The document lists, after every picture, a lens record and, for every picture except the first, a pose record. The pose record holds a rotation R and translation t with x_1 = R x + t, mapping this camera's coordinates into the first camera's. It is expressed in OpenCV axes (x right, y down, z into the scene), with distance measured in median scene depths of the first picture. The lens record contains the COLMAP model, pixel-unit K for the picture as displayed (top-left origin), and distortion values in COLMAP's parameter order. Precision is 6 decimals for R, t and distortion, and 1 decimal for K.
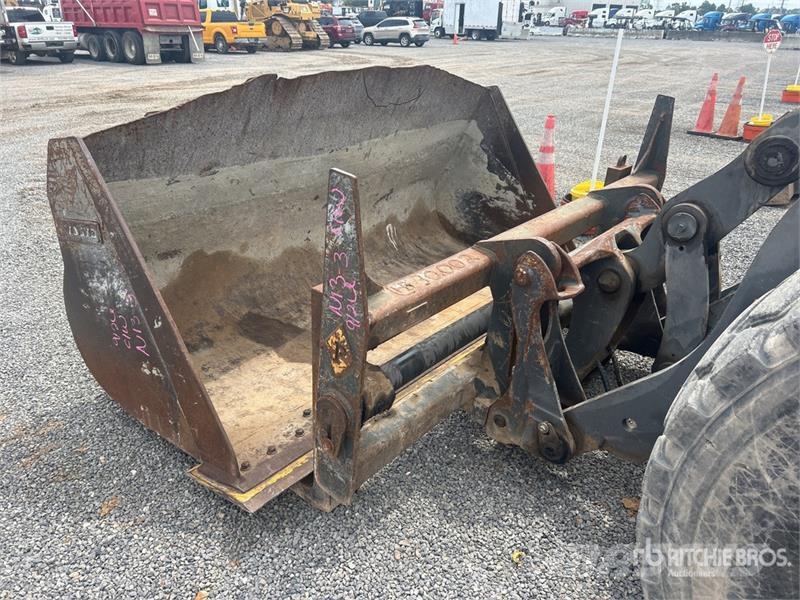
lens RADIAL K [[601.8, 0, 390.6], [0, 601.8, 309.4], [0, 0, 1]] dist [0.055761, -0.073150]
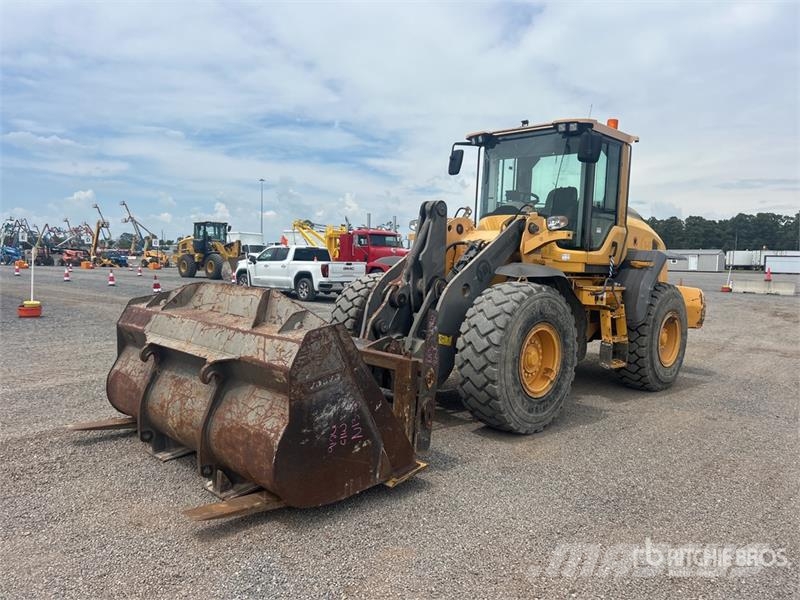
lens RADIAL K [[605.1, 0, 400.0], [0, 605.1, 300.0], [0, 0, 1]] dist [0.074890, -0.090066]
pose [[0.085609, -0.082460, 0.992911, -1.205384], [0.404972, 0.913412, 0.040941, -0.179608], [-0.910312, 0.398596, 0.111590, 0.308466]]
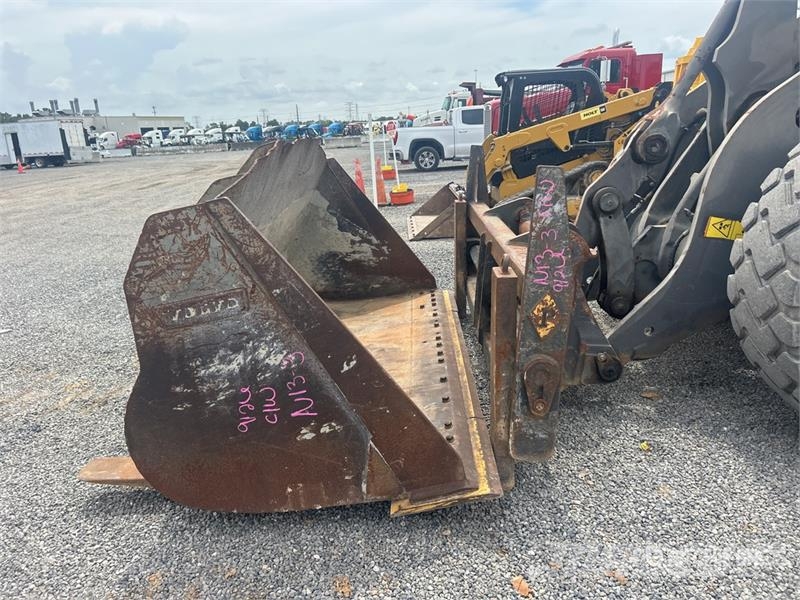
lens RADIAL K [[605.1, 0, 400.0], [0, 605.1, 300.0], [0, 0, 1]] dist [0.074890, -0.090066]
pose [[0.766588, -0.231777, 0.598851, -0.467908], [0.340994, 0.937165, -0.073788, 0.013268], [-0.544120, 0.260770, 0.797454, 0.073785]]
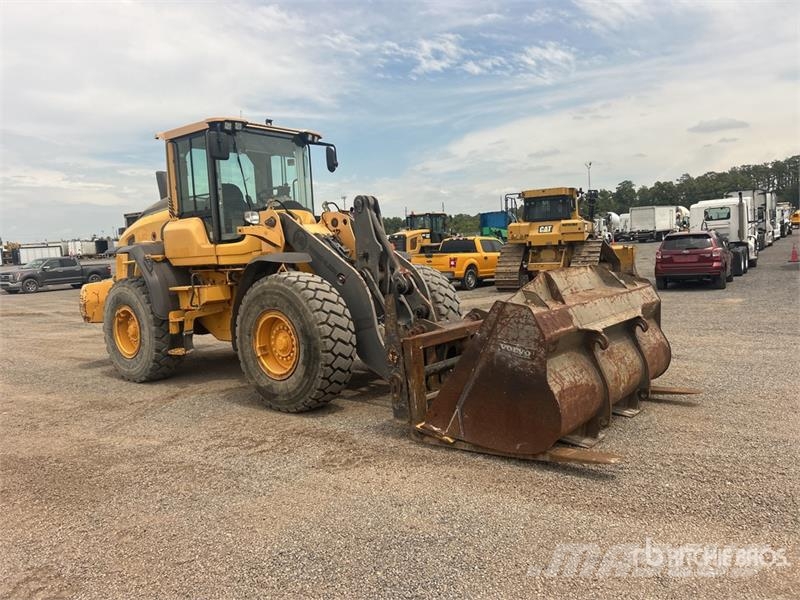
lens RADIAL K [[589.0, 0, 389.9], [0, 589.0, 316.5], [0, 0, 1]] dist [0.126953, -0.064121]
pose [[-0.999118, 0.038248, -0.017309, 0.396374], [0.023096, 0.845053, 0.534183, -0.933313], [0.035059, 0.533312, -0.845192, 1.923090]]
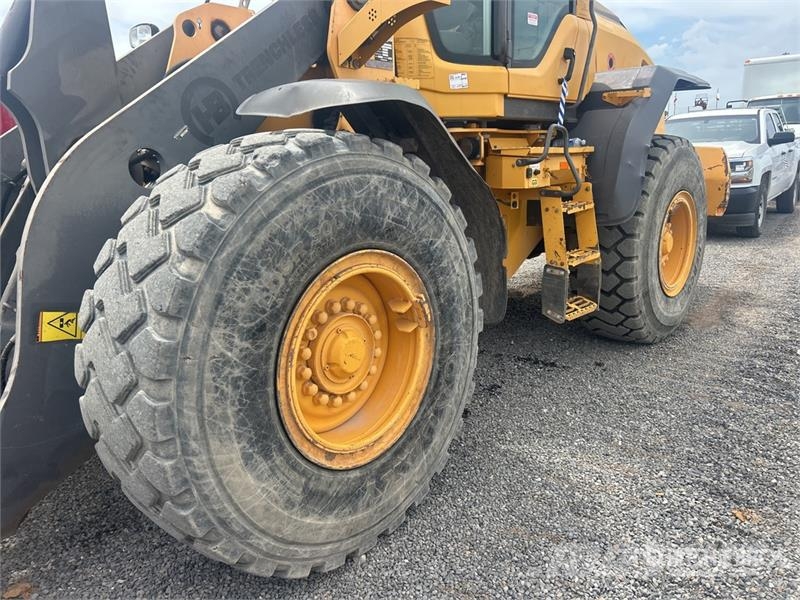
lens RADIAL K [[605.1, 0, 400.0], [0, 605.1, 300.0], [0, 0, 1]] dist [0.074890, -0.090066]
pose [[0.014082, -0.250647, 0.967976, -0.203681], [0.467623, 0.857333, 0.215194, 0.012493], [-0.883816, 0.449617, 0.129281, 0.106868]]
